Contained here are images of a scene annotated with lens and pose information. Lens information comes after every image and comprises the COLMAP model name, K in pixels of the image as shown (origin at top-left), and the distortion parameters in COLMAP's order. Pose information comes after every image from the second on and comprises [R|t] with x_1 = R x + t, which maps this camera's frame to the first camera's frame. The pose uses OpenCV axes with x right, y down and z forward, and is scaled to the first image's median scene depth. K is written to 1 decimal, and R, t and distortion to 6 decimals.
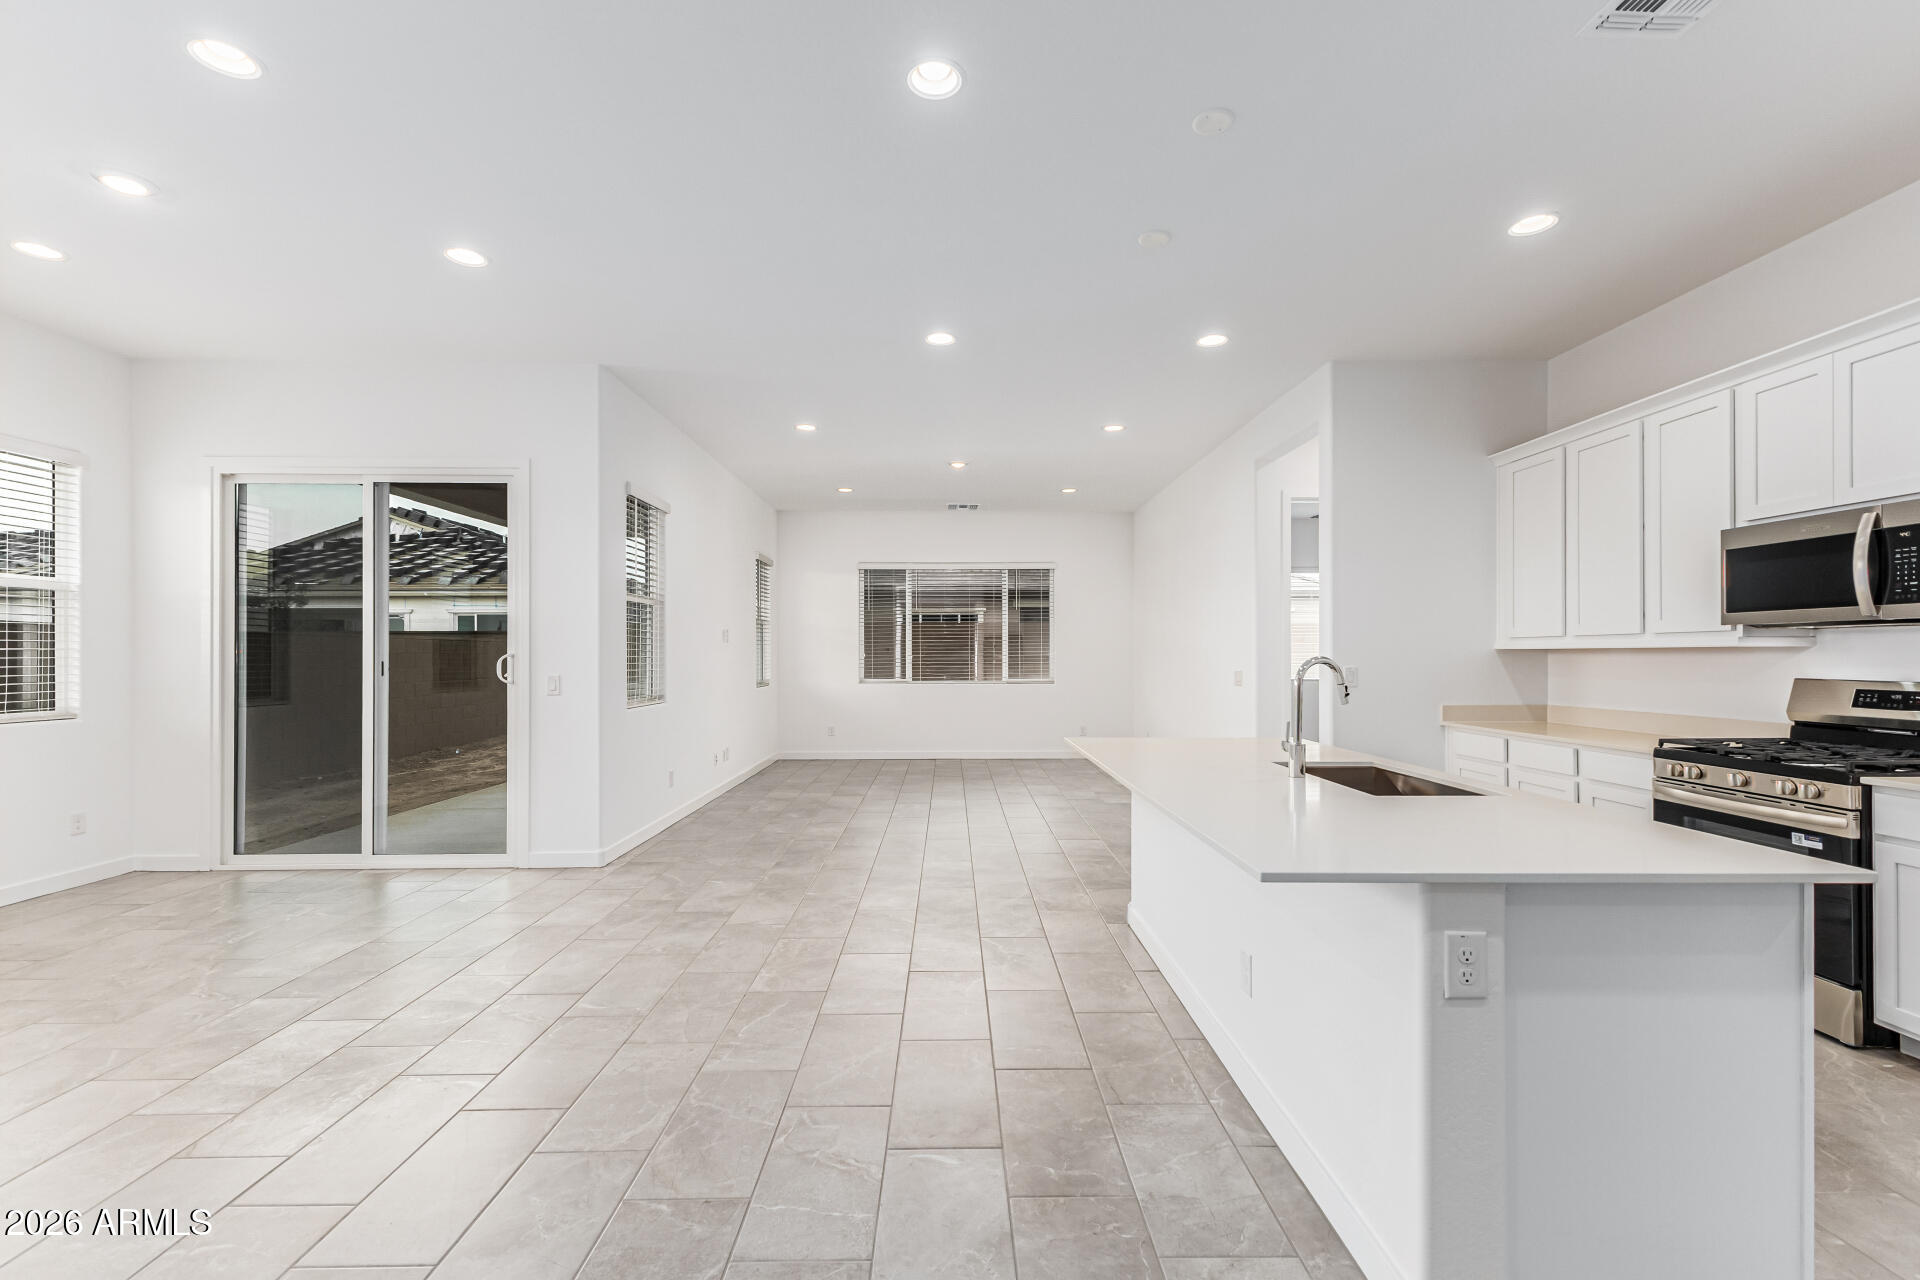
lens RADIAL K [[831.3, 0, 958.4], [0, 831.3, 645.7], [0, 0, 1]] dist [0.001122, -0.000042]
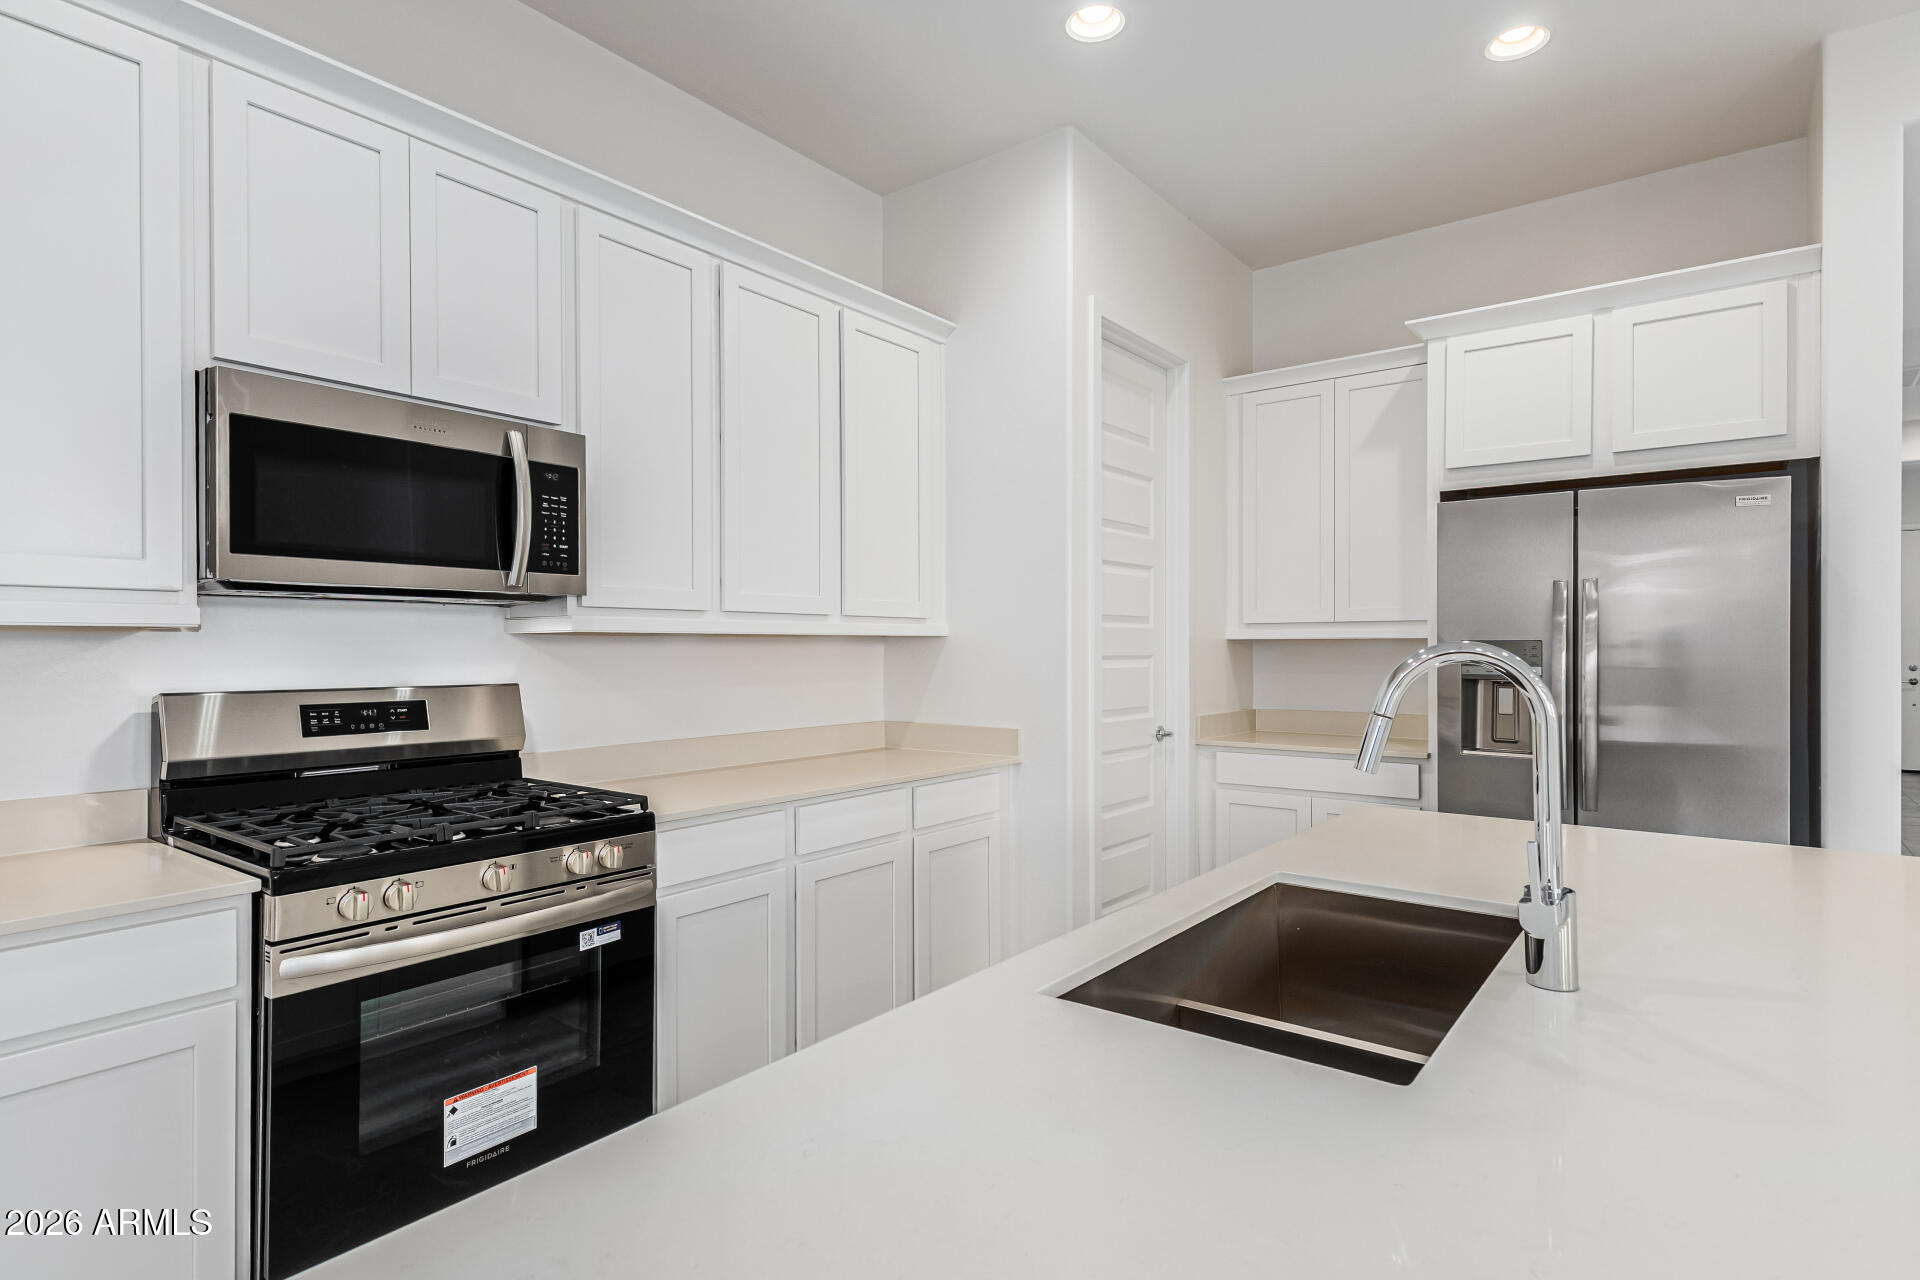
lens RADIAL K [[980.8, 0, 960.0], [0, 980.8, 640.0], [0, 0, 1]] dist [0.001066, 0.000013]
pose [[-0.788947, 0.004134, 0.614448, 0.328814], [-0.002777, 0.999943, -0.010294, 0.013664], [-0.614455, -0.009827, -0.788891, 1.387450]]
